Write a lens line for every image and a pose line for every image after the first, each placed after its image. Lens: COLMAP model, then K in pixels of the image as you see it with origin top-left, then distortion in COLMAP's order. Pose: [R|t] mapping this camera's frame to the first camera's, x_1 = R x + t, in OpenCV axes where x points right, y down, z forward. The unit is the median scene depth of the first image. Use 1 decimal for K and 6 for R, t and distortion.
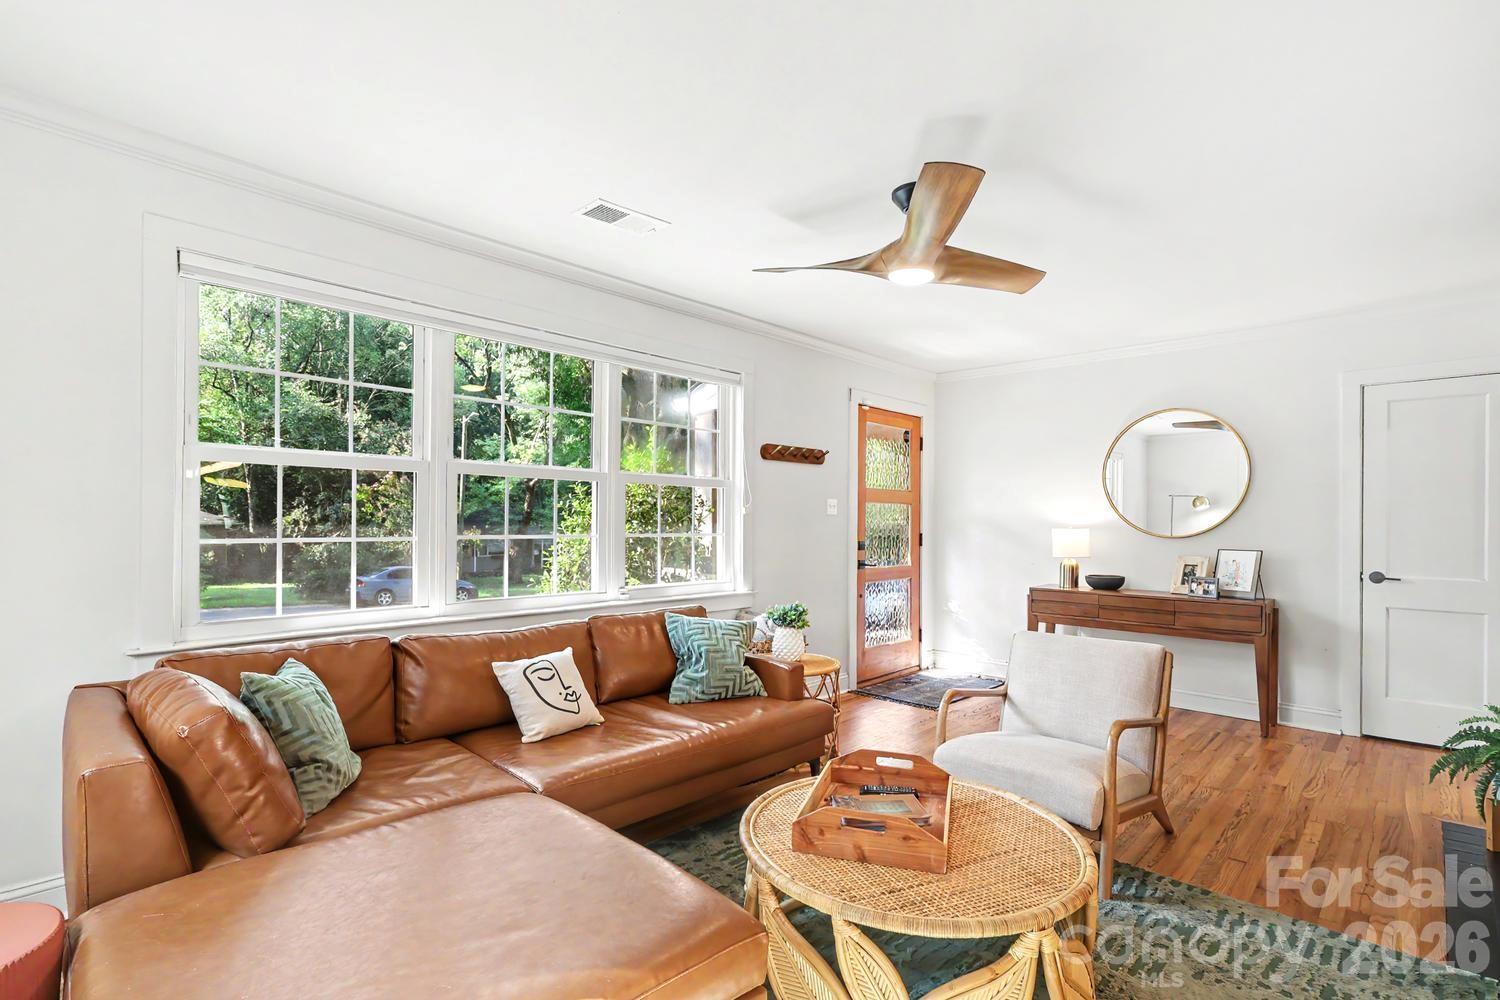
lens RADIAL K [[718.2, 0, 747.7], [0, 718.2, 520.3], [0, 0, 1]] dist [0.001179, 0.000462]
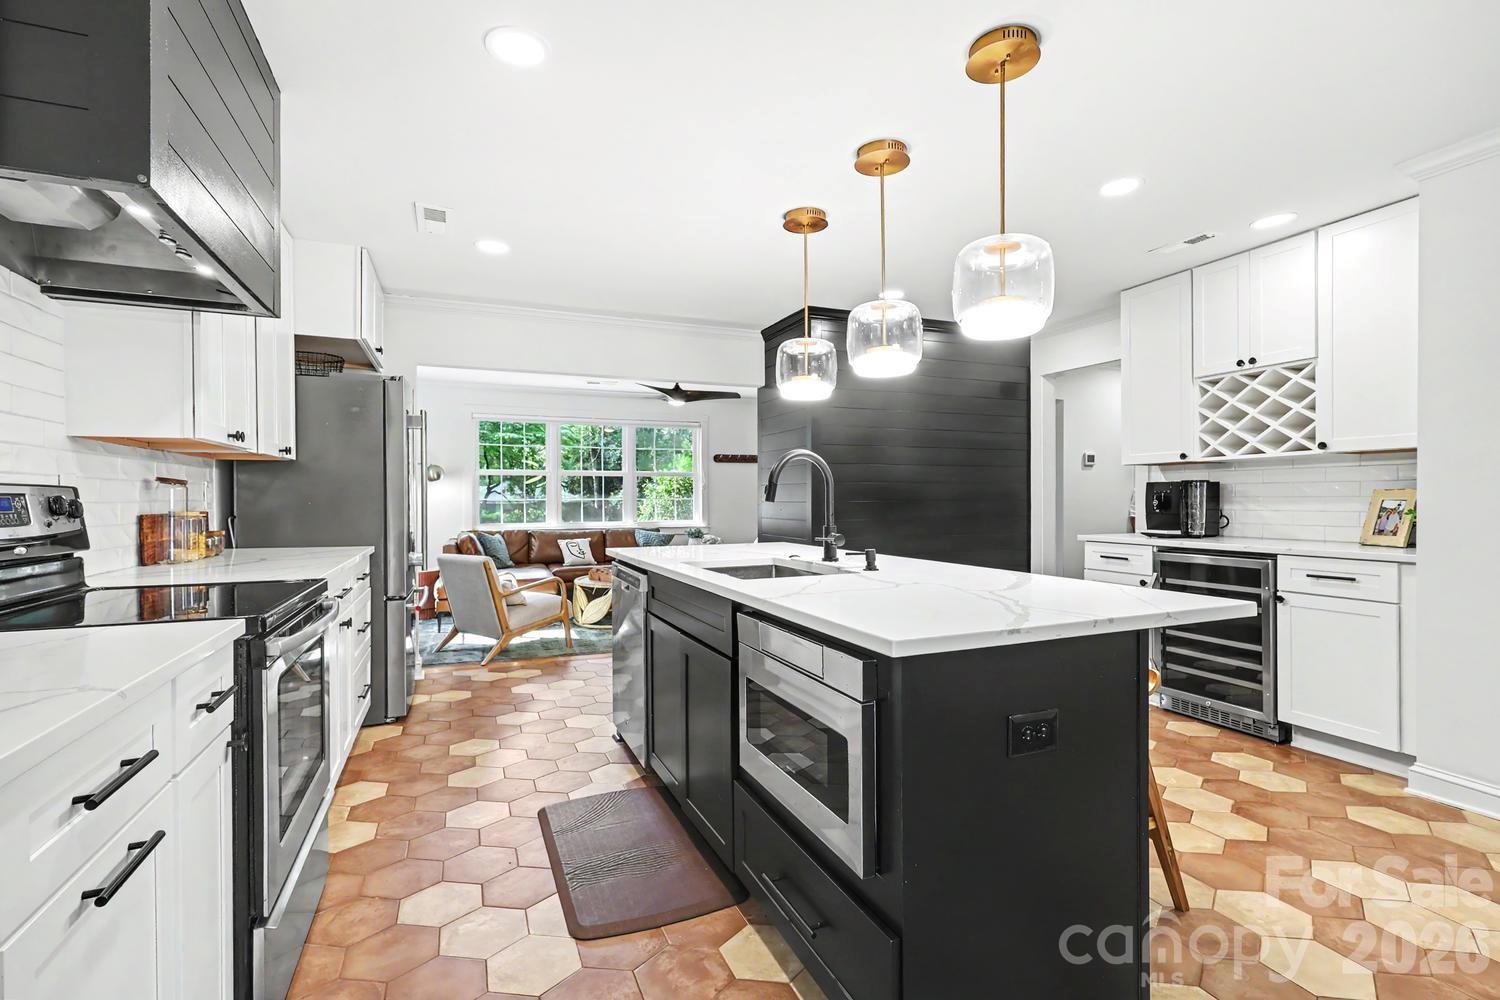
lens RADIAL K [[697.2, 0, 758.1], [0, 697.2, 500.1], [0, 0, 1]] dist [-0.001229, 0.000929]
pose [[0.922768, -0.005941, -0.385311, 0.892973], [0.007450, 0.999969, 0.002423, 0.019481], [0.385285, -0.005106, 0.922783, -0.787316]]
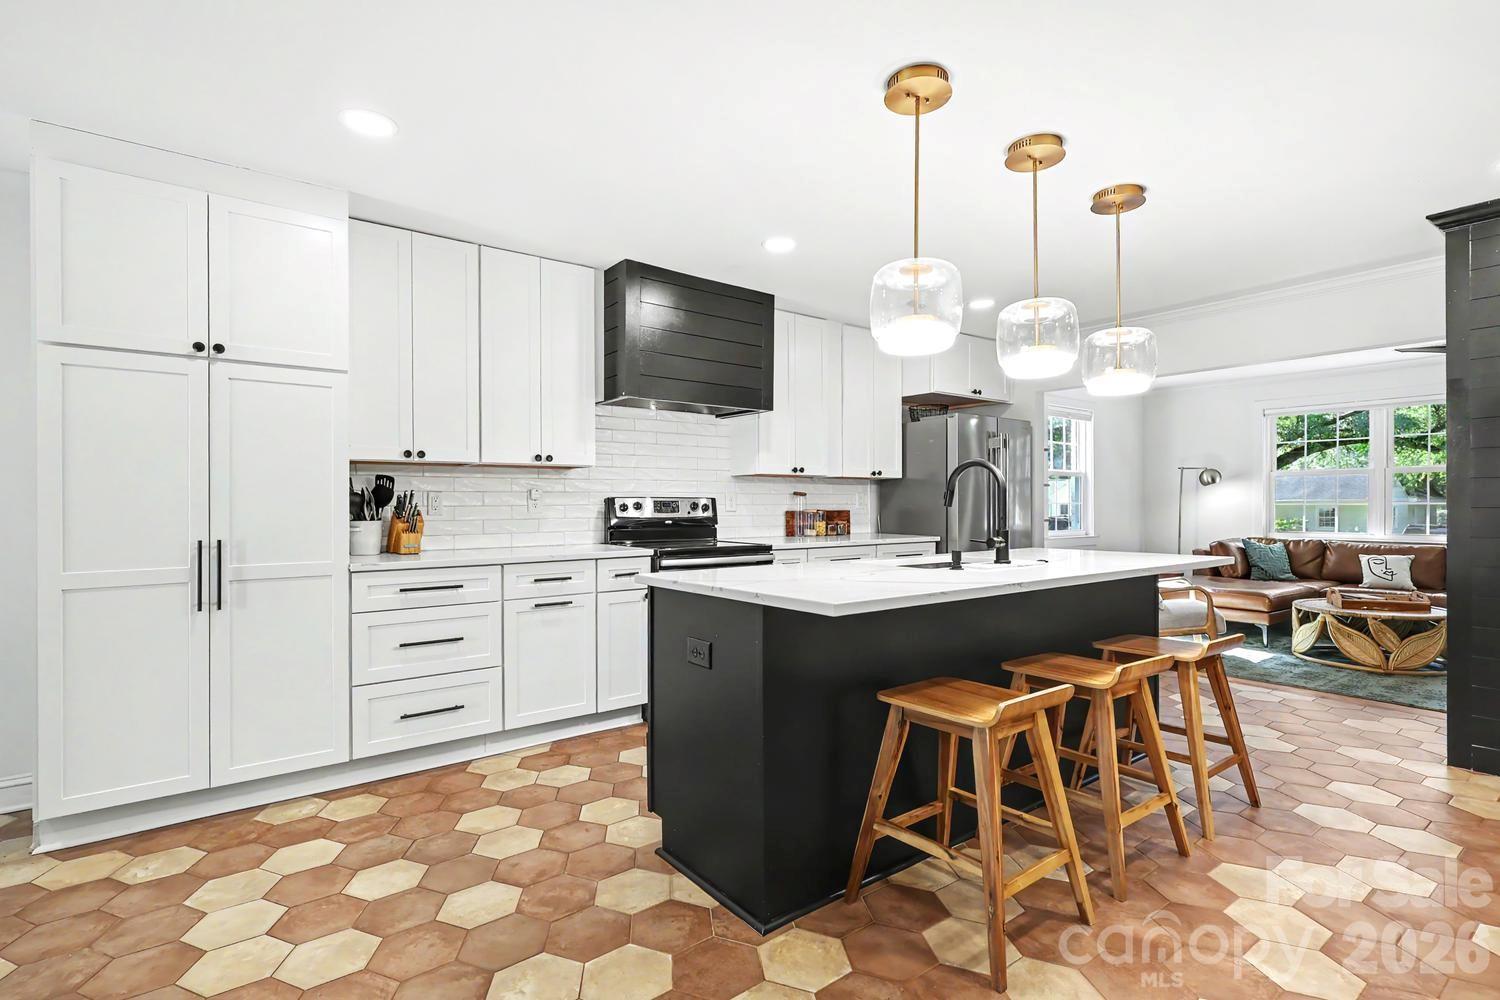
lens RADIAL K [[711.4, 0, 749.9], [0, 711.4, 503.2], [0, 0, 1]] dist [-0.000421, 0.000496]
pose [[-0.144427, -0.005743, -0.989499, 1.334142], [0.001379, 0.999981, -0.006005, 0.023130], [0.989514, -0.002232, -0.144416, -0.385471]]
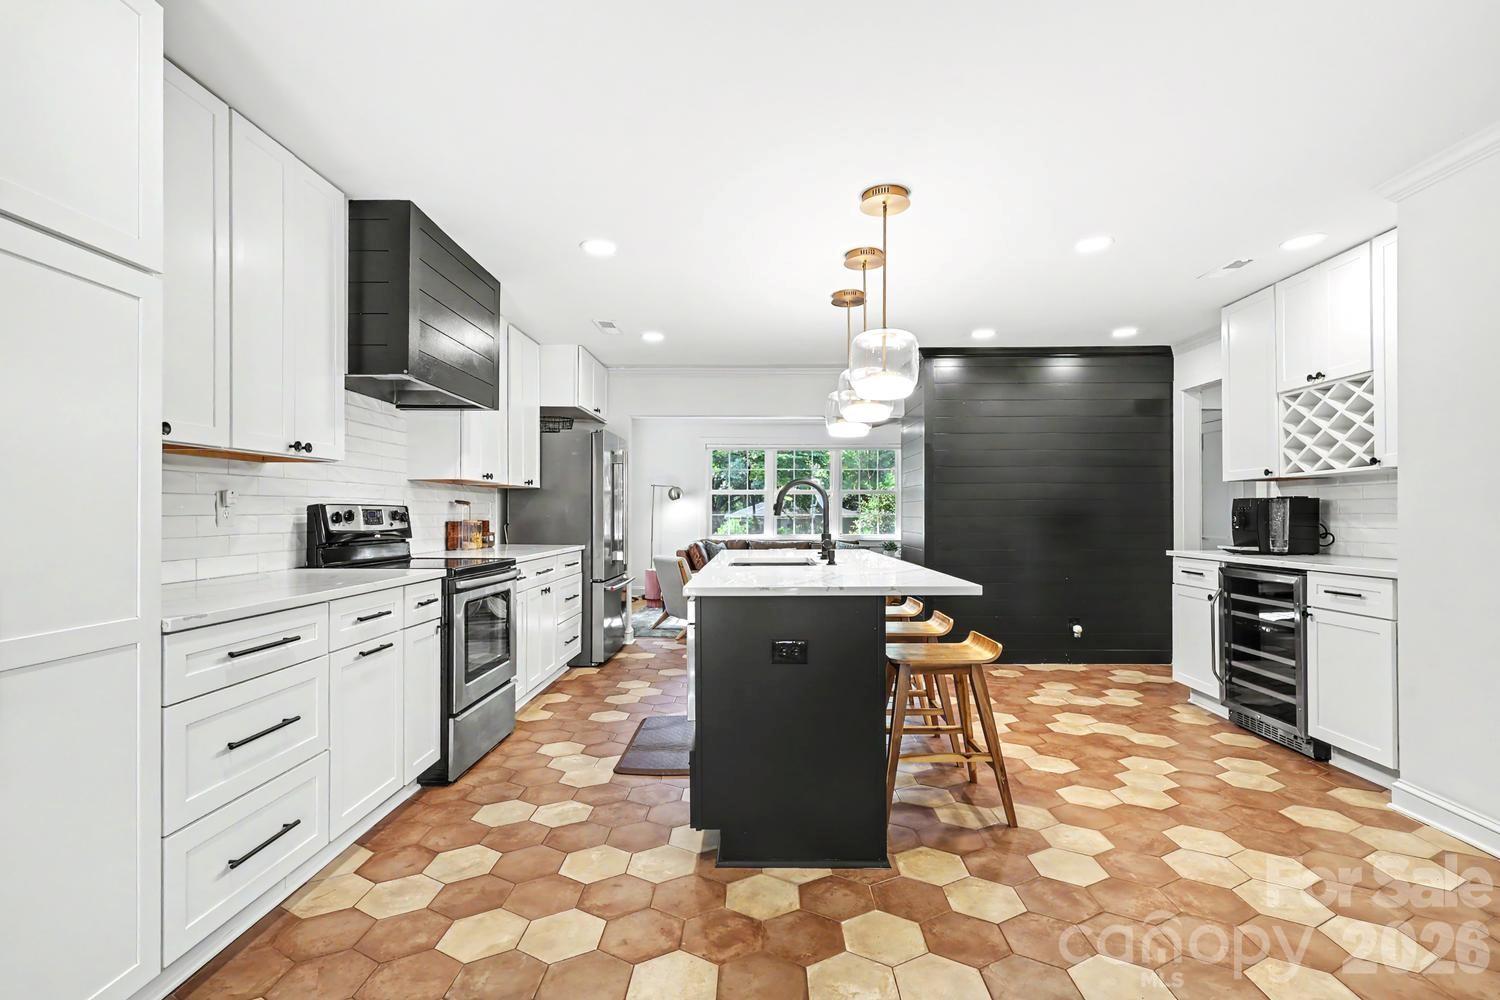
lens RADIAL K [[704.8, 0, 757.4], [0, 704.8, 506.0], [0, 0, 1]] dist [-0.003095, 0.000215]
pose [[0.692866, -0.012904, -0.720951, 1.223740], [0.003502, 0.999888, -0.014531, 0.022803], [0.721057, 0.007544, 0.692834, -0.834903]]
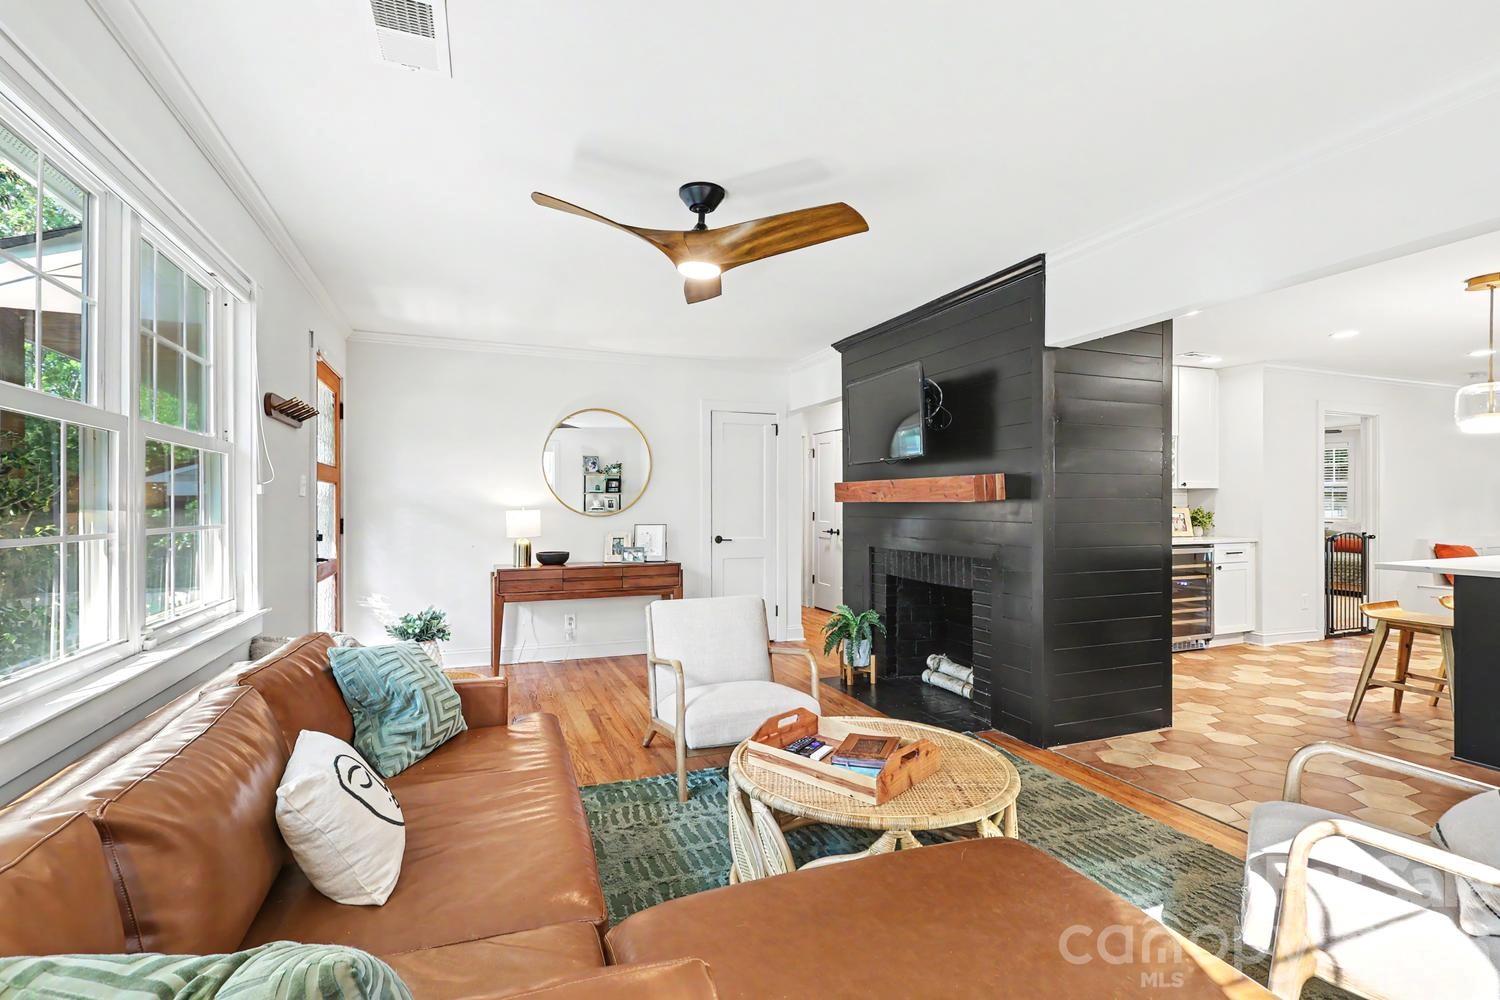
lens RADIAL K [[704.8, 0, 757.4], [0, 704.8, 506.0], [0, 0, 1]] dist [-0.003095, 0.000215]
pose [[0.407044, -0.008228, 0.913372, -0.394653], [0.002401, 0.999966, 0.007938, -0.001955], [-0.913405, -0.001038, 0.407050, 0.292717]]
